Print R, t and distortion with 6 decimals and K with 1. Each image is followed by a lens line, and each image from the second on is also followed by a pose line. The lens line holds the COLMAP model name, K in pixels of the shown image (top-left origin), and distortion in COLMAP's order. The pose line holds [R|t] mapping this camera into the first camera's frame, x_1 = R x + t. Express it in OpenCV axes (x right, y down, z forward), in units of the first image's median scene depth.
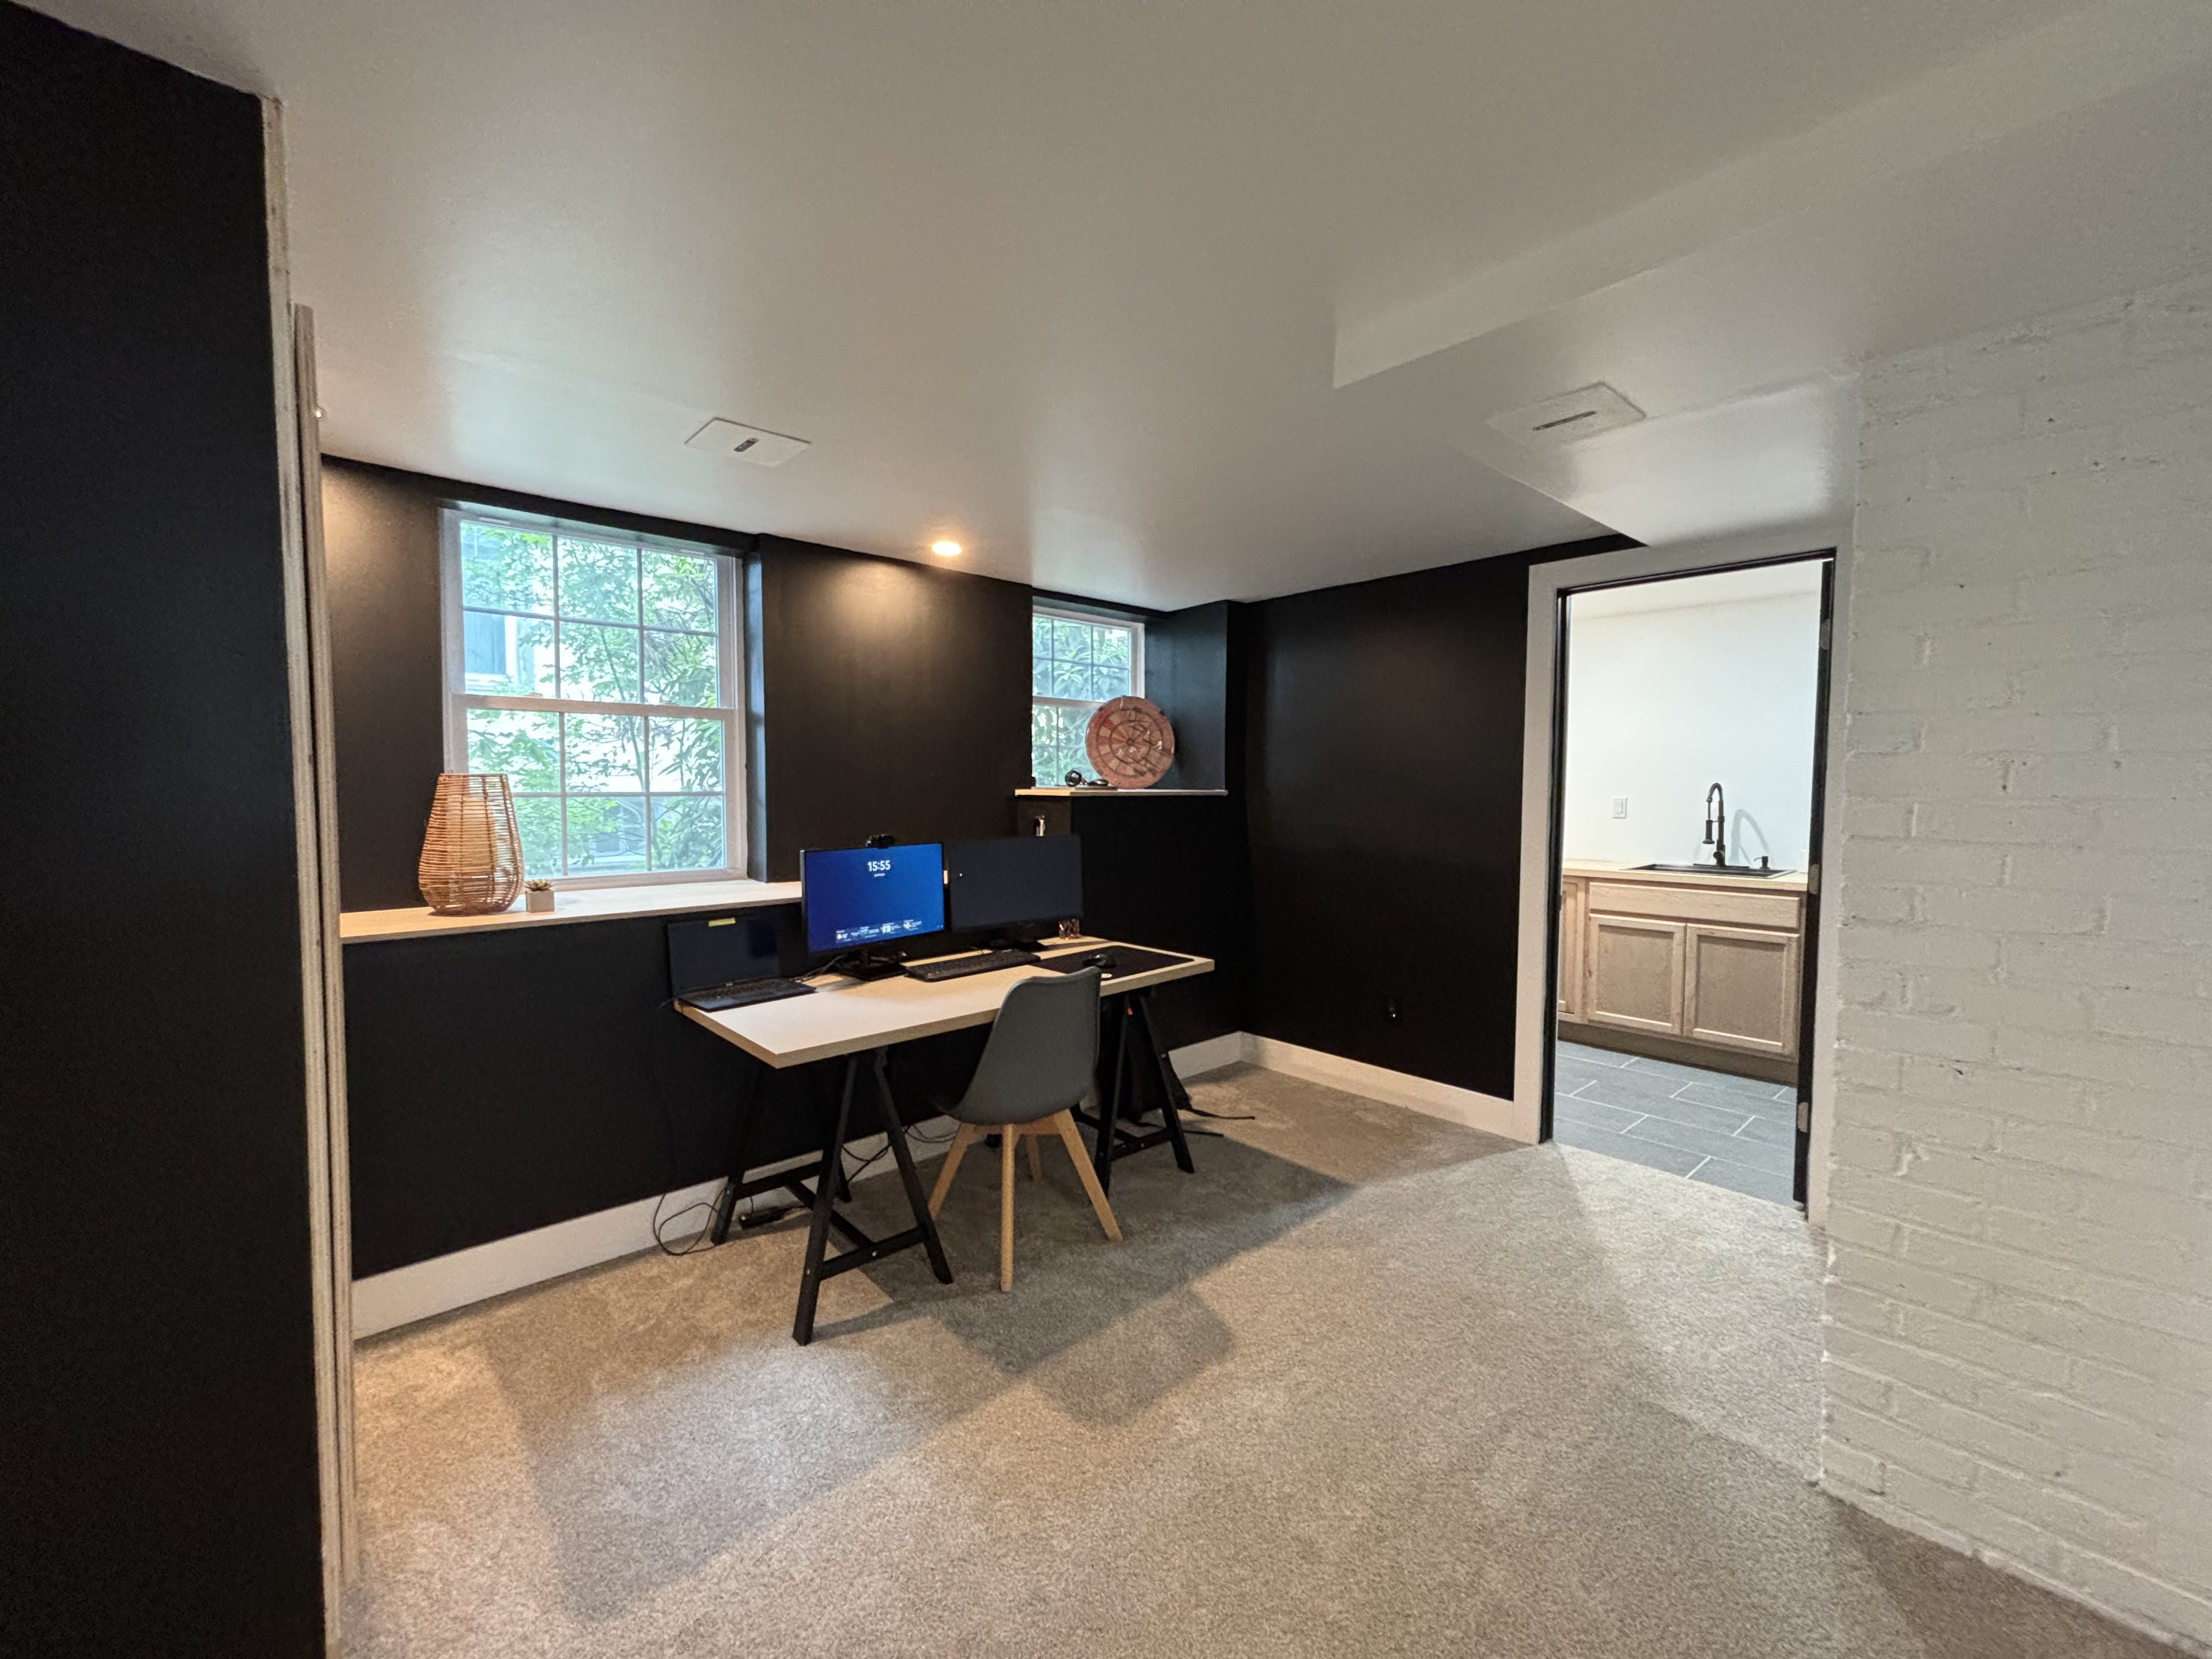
lens RADIAL K [[901.7, 0, 1098.2], [0, 901.7, 823.3], [0, 0, 1]] dist [-0.002316, -0.000032]
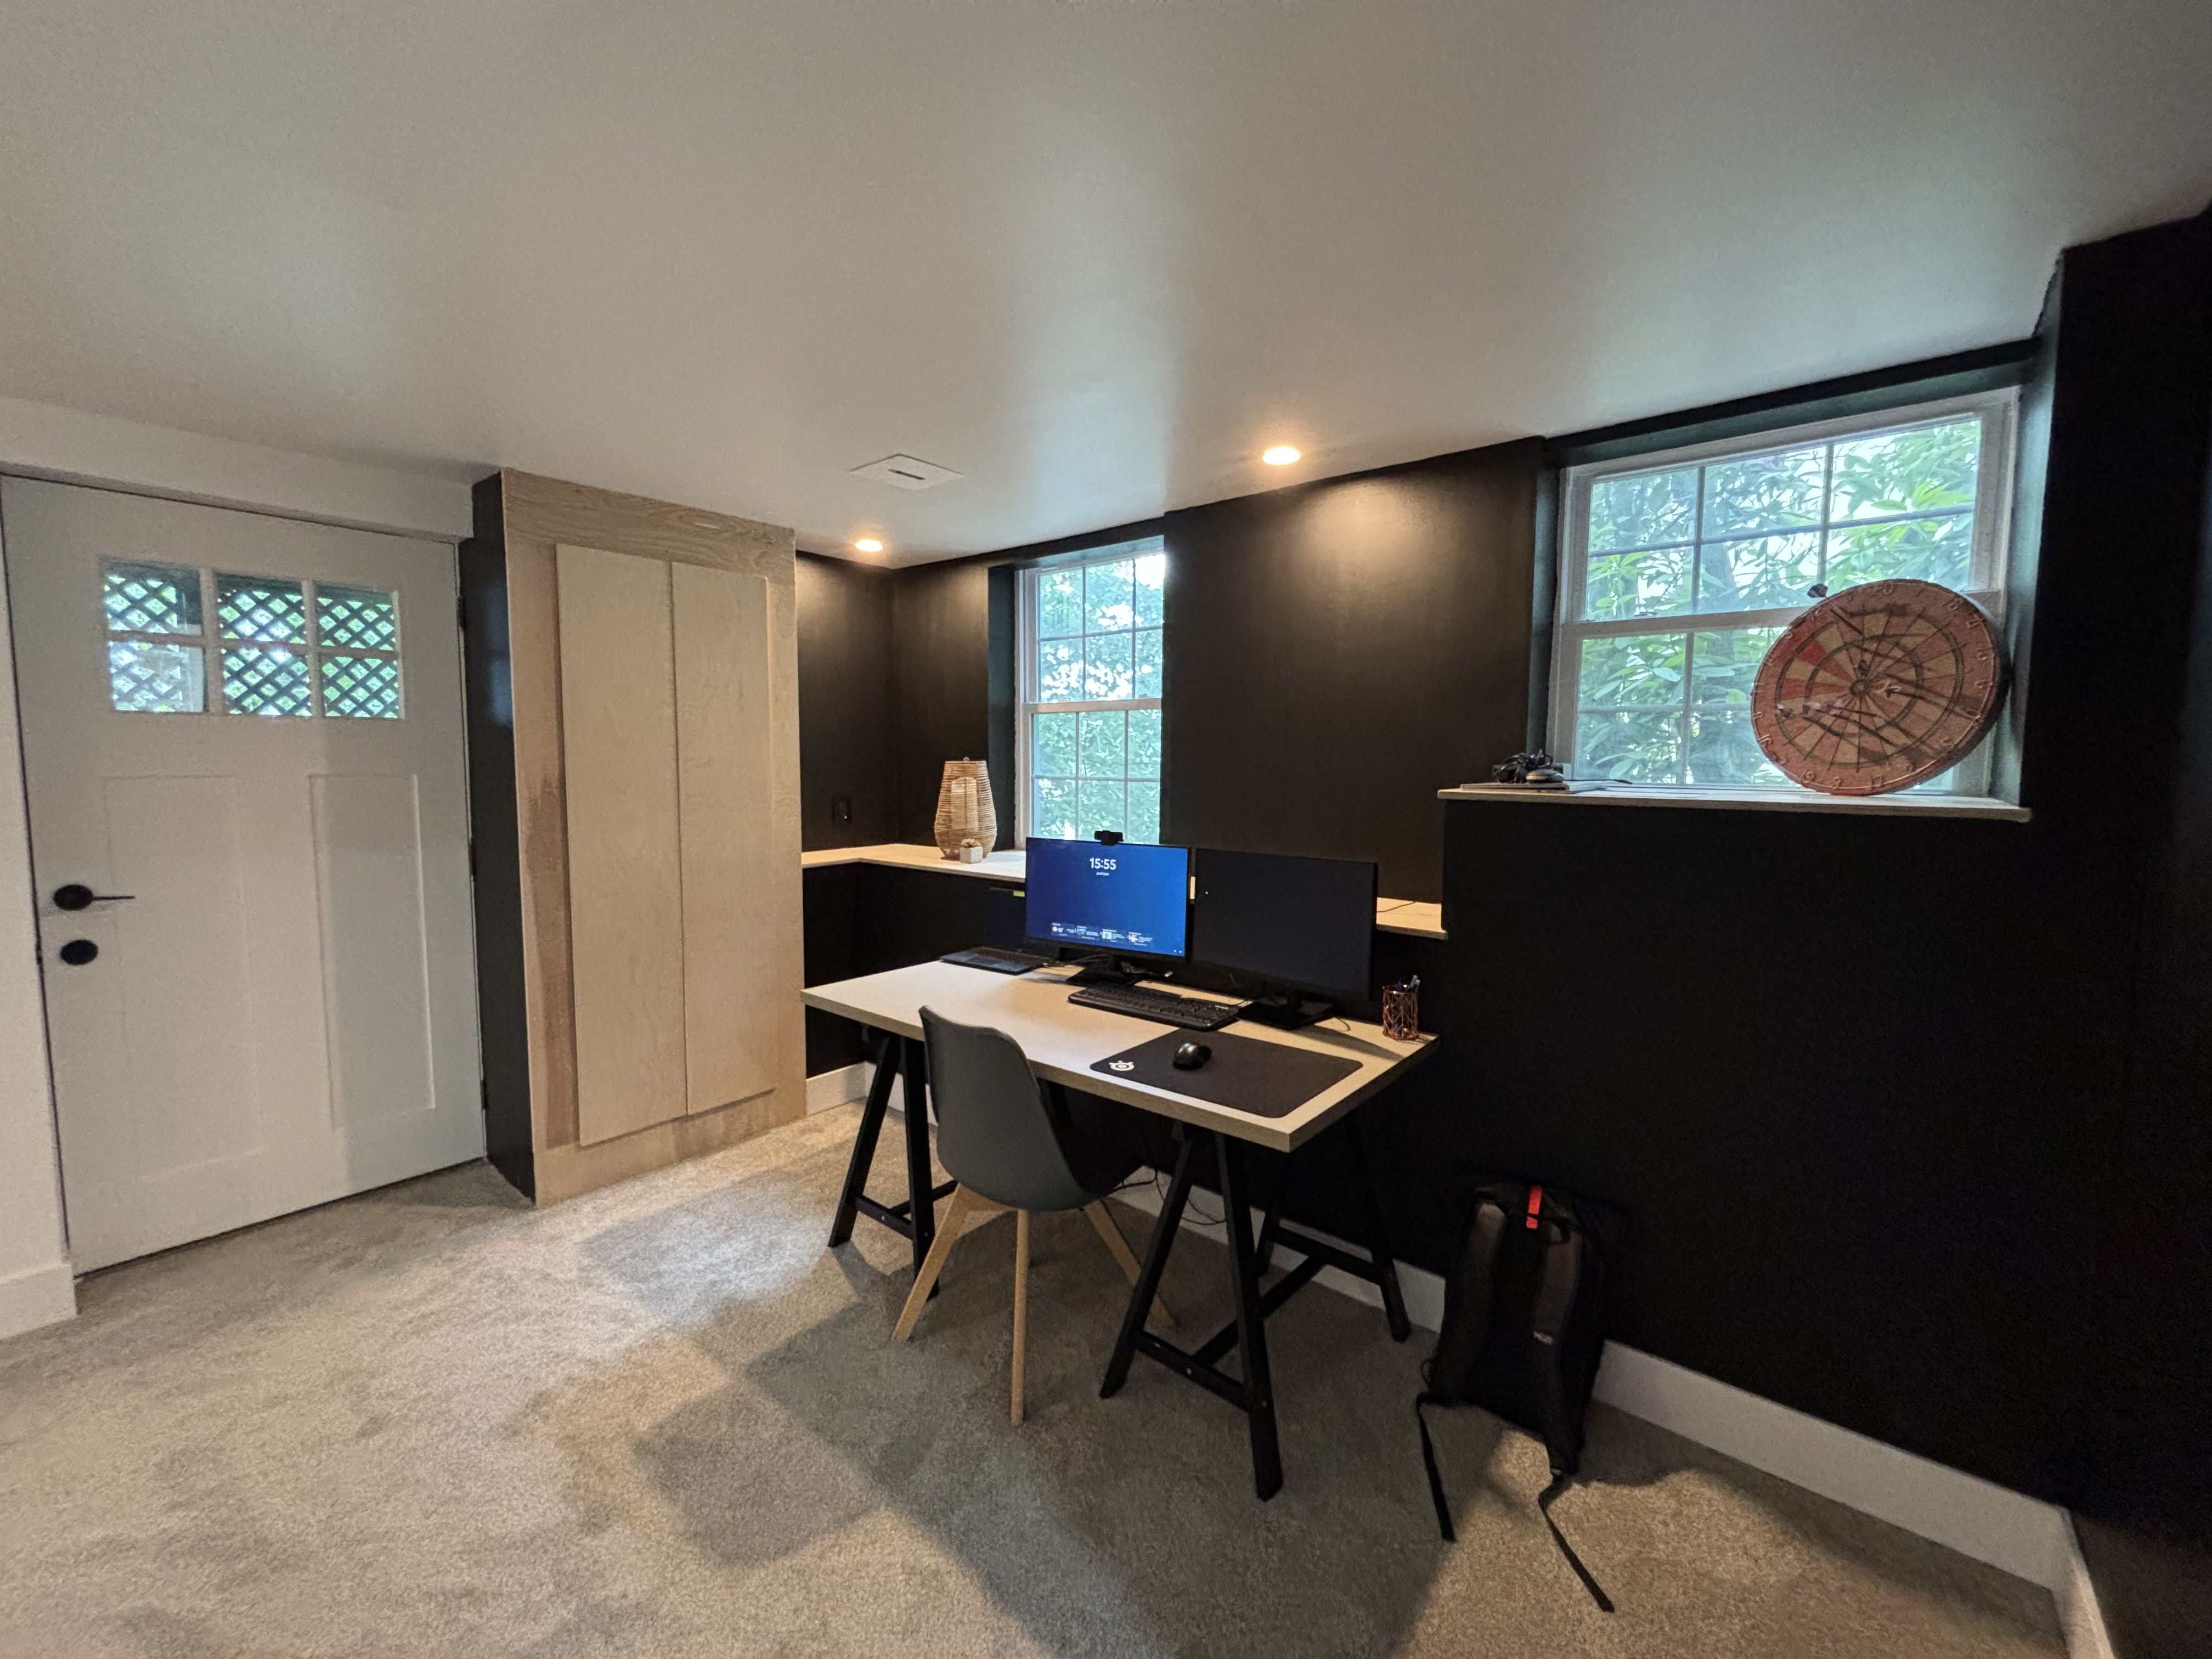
lens RADIAL K [[901.7, 0, 1098.2], [0, 901.7, 823.3], [0, 0, 1]] dist [-0.002316, -0.000032]
pose [[0.143488, 0.064378, -0.987556, 0.588590], [-0.054928, 0.996862, 0.057003, -0.039586], [0.988127, 0.046065, 0.146574, 0.796183]]
